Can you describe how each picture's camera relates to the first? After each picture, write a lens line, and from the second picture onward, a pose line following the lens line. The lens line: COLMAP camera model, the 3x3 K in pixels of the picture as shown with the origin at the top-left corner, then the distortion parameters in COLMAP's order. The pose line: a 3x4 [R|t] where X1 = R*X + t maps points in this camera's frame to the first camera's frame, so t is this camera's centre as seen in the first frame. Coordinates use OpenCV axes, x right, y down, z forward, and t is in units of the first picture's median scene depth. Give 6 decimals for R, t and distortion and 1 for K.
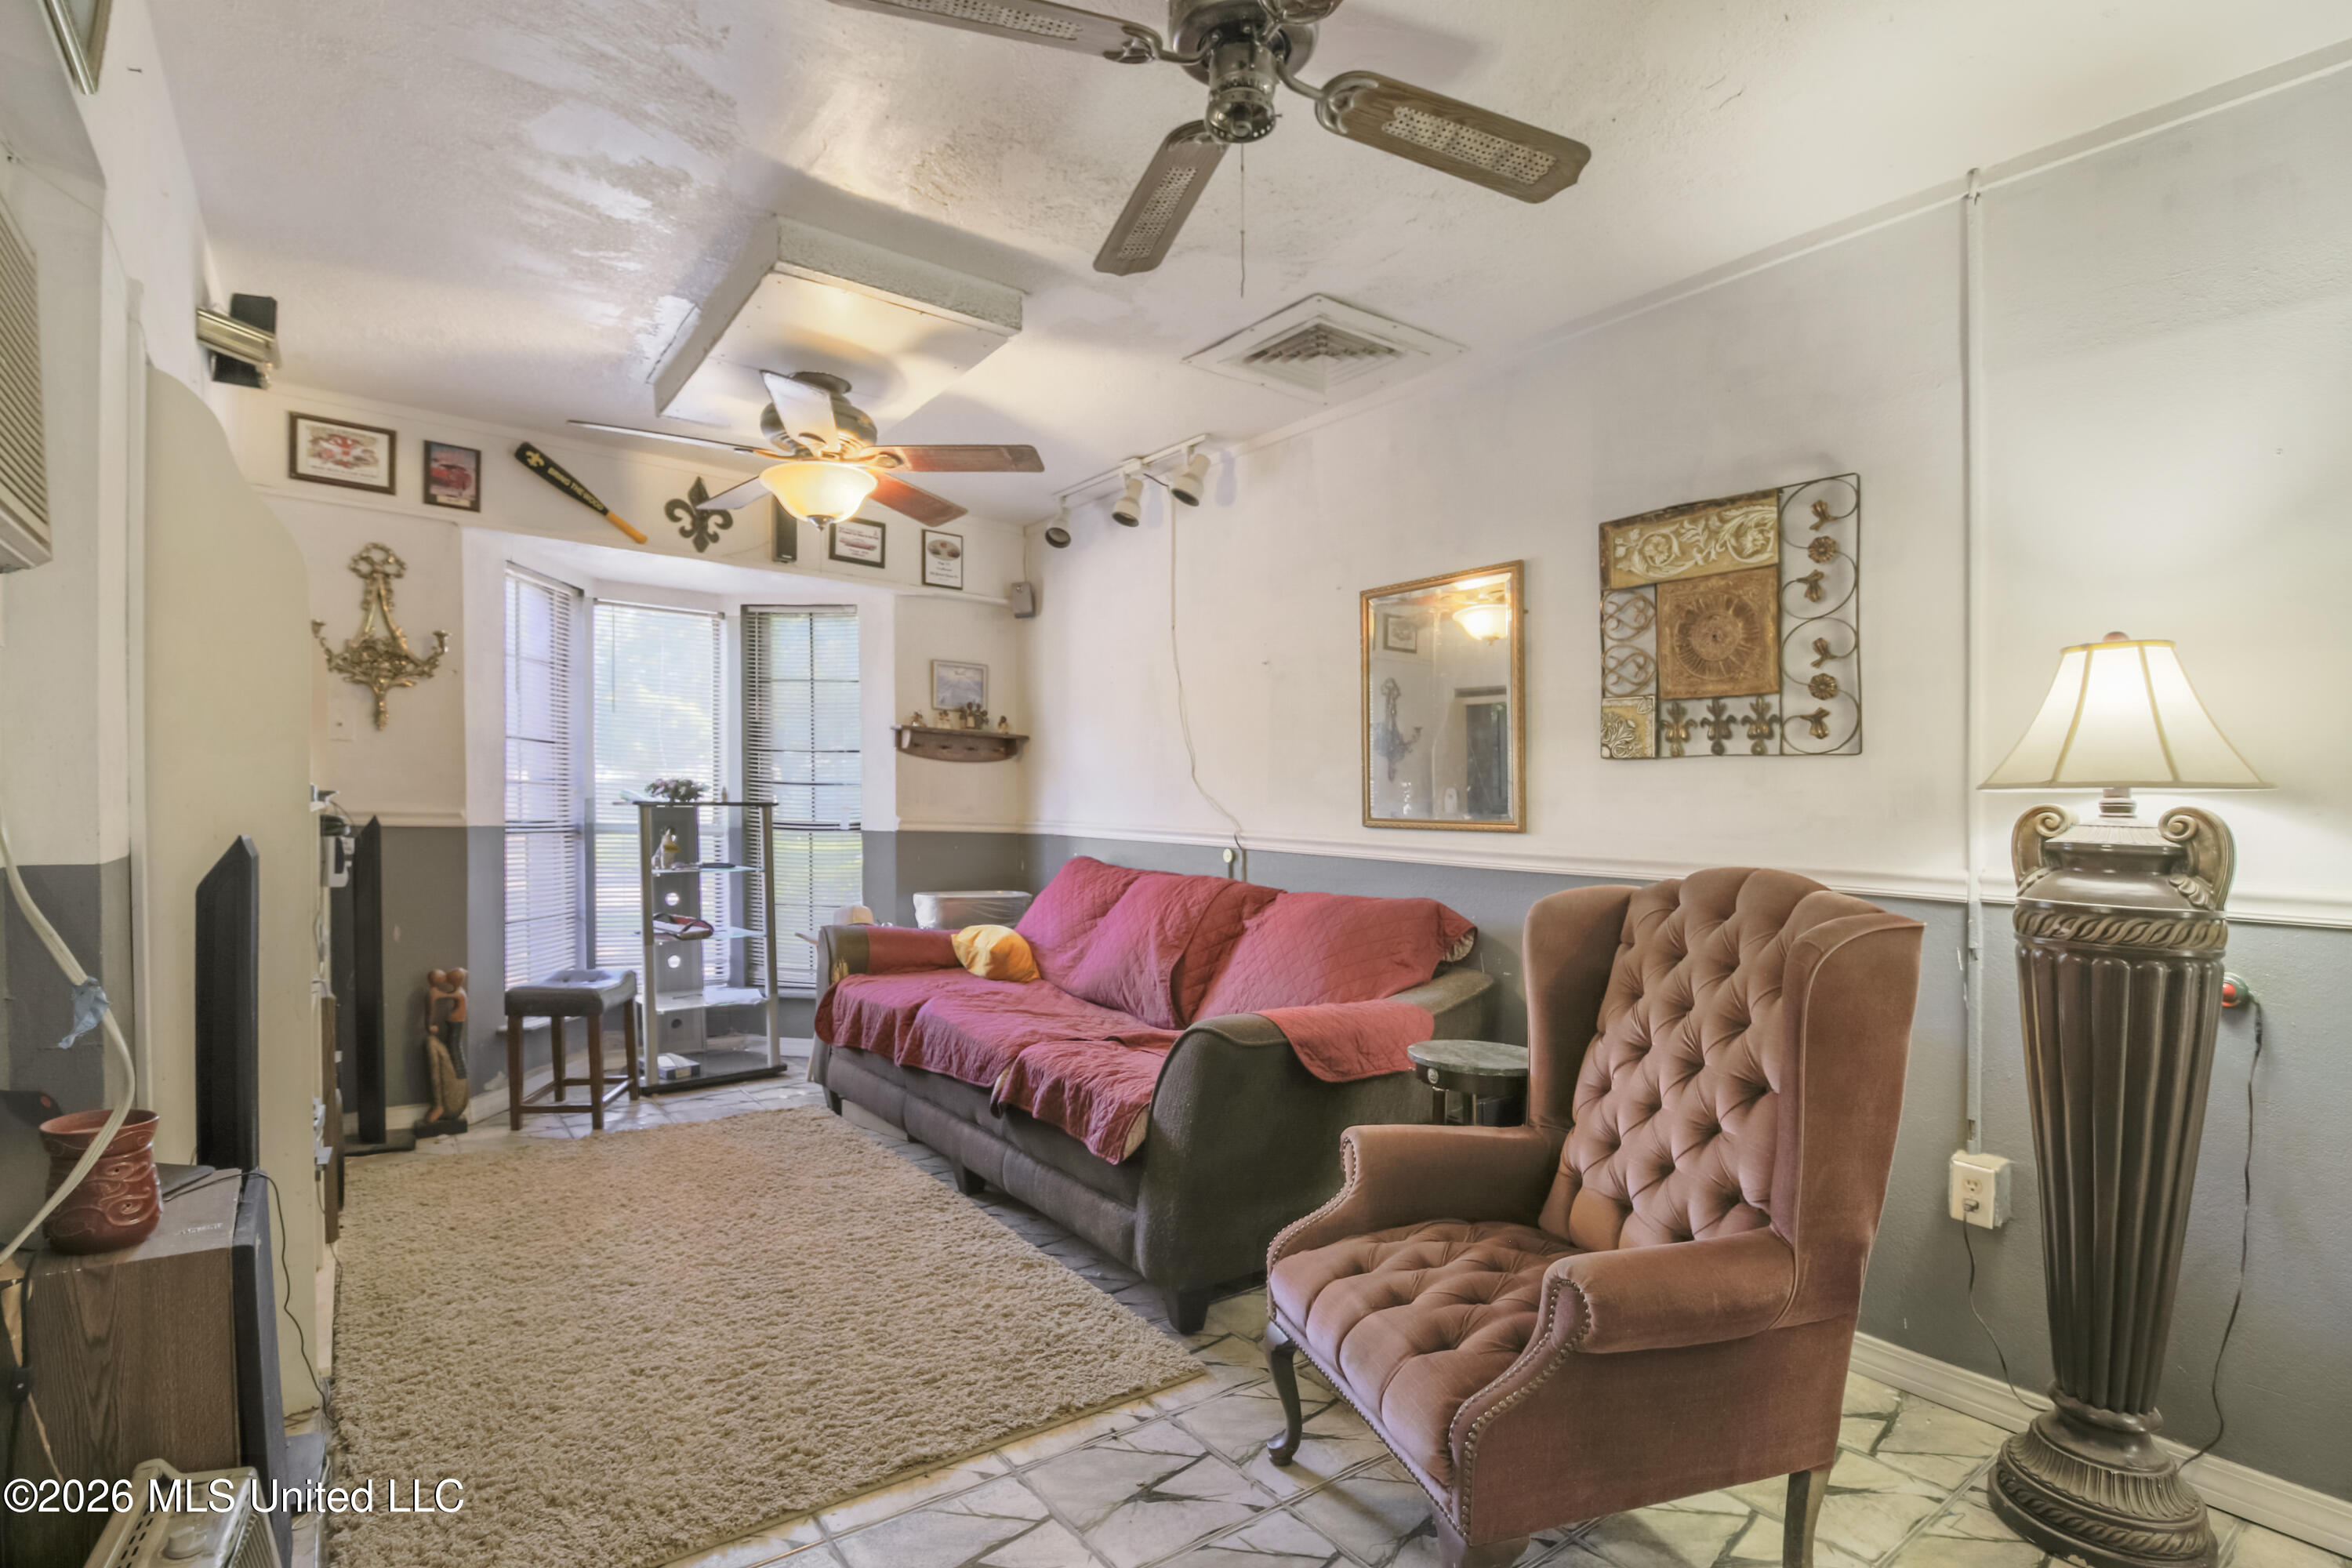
lens RADIAL K [[1110.0, 0, 1181.2], [0, 1110.0, 797.3], [0, 0, 1]] dist [-0.009739, -0.008850]
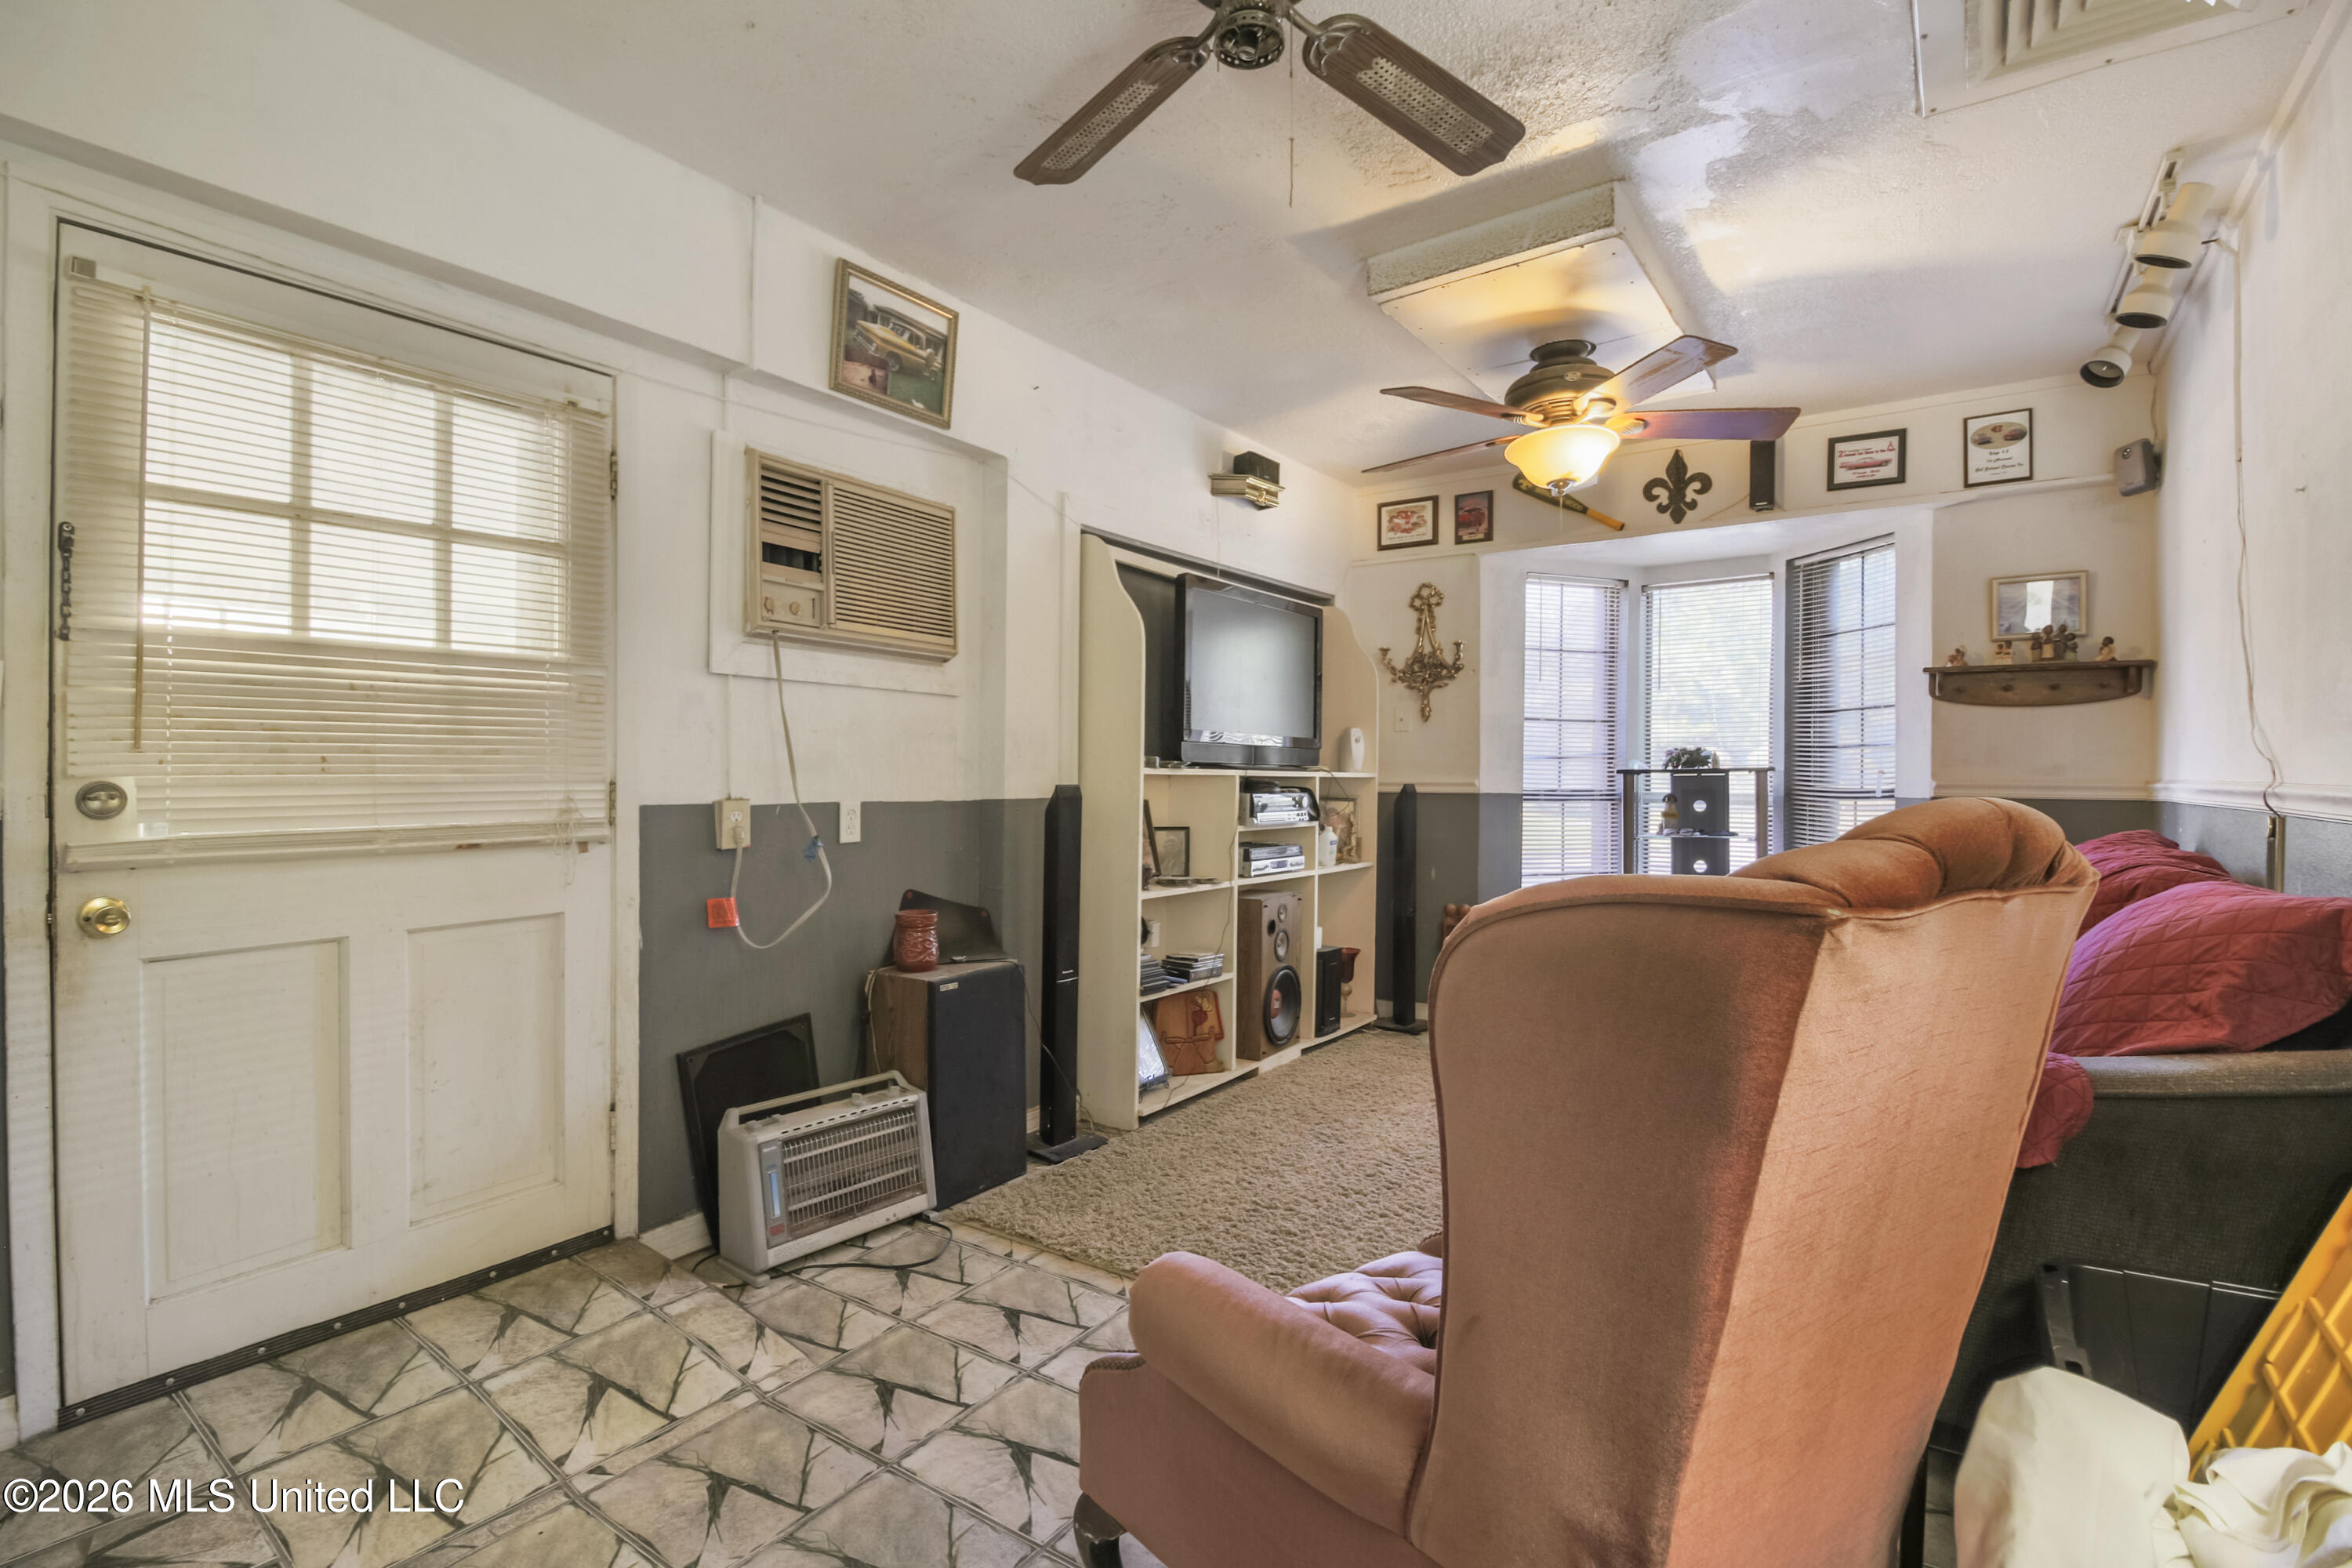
lens RADIAL K [[1110.0, 0, 1181.5], [0, 1110.0, 781.4], [0, 0, 1]] dist [-0.009739, -0.008850]
pose [[0.306955, -0.023283, -0.951439, 0.392905], [0.019568, 0.999644, -0.018149, 0.025485], [0.951523, -0.013047, 0.307301, 0.253749]]
